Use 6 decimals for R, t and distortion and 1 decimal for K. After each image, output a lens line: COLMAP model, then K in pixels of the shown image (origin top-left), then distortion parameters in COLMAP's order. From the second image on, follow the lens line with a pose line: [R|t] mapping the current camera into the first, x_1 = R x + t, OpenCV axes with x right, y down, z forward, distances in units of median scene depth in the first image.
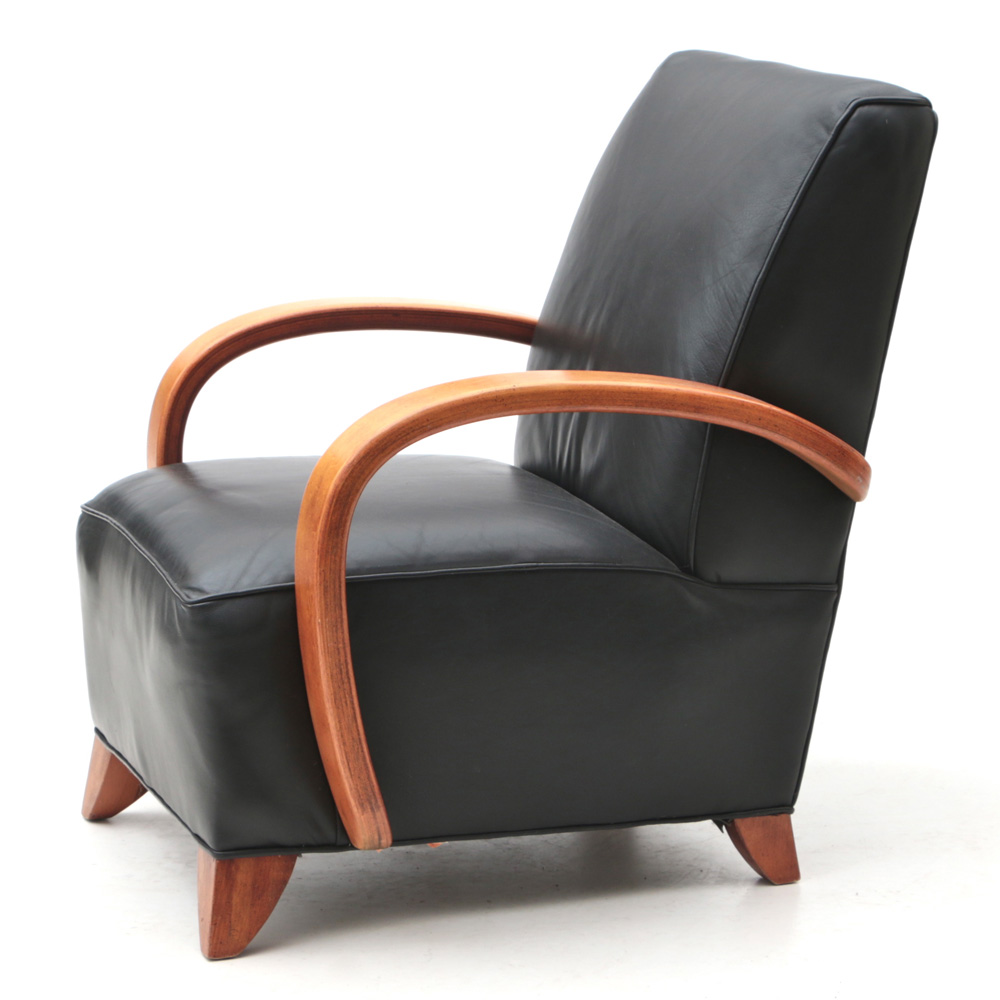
lens RADIAL K [[3163.9, 0, 500.0], [0, 3163.9, 500.0], [0, 0, 1]] dist [0.035204, 0.008926]
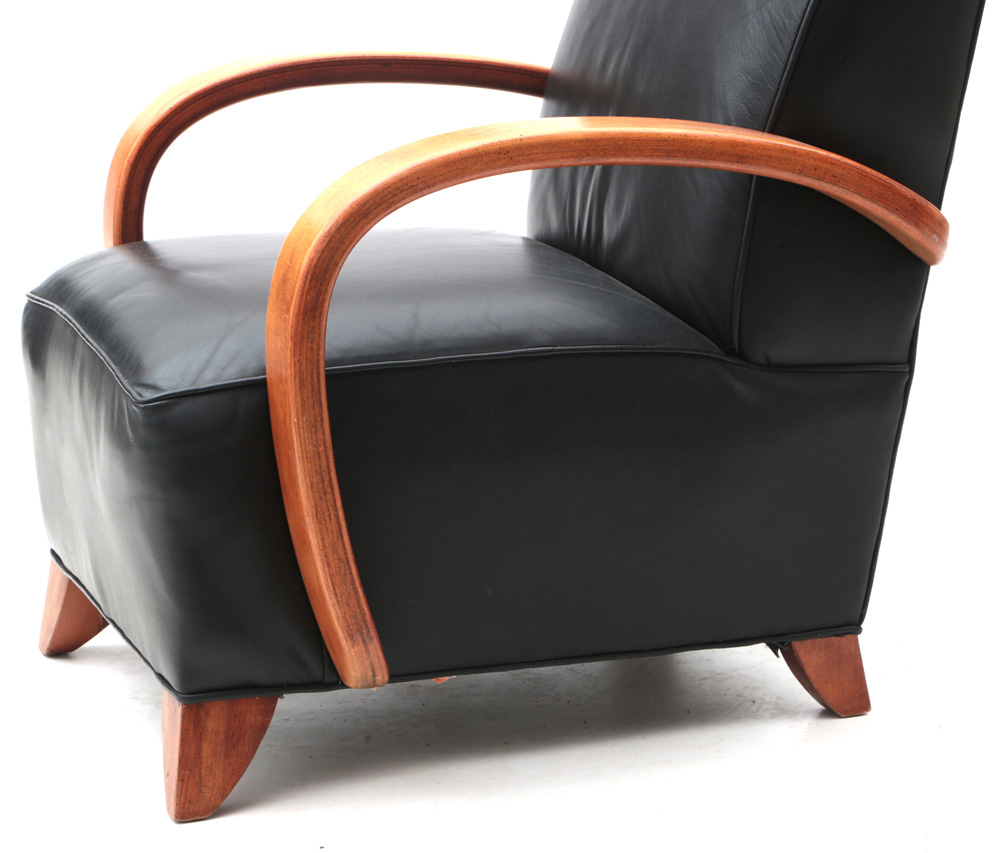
lens RADIAL K [[3165.2, 0, 448.5], [0, 3165.2, 428.4], [0, 0, 1]] dist [0.320995, -0.698310]
pose [[0.999433, -0.021590, -0.025820, 0.005114], [0.022634, 0.998908, 0.040861, 0.006439], [0.024910, -0.041422, 0.998831, 0.149696]]
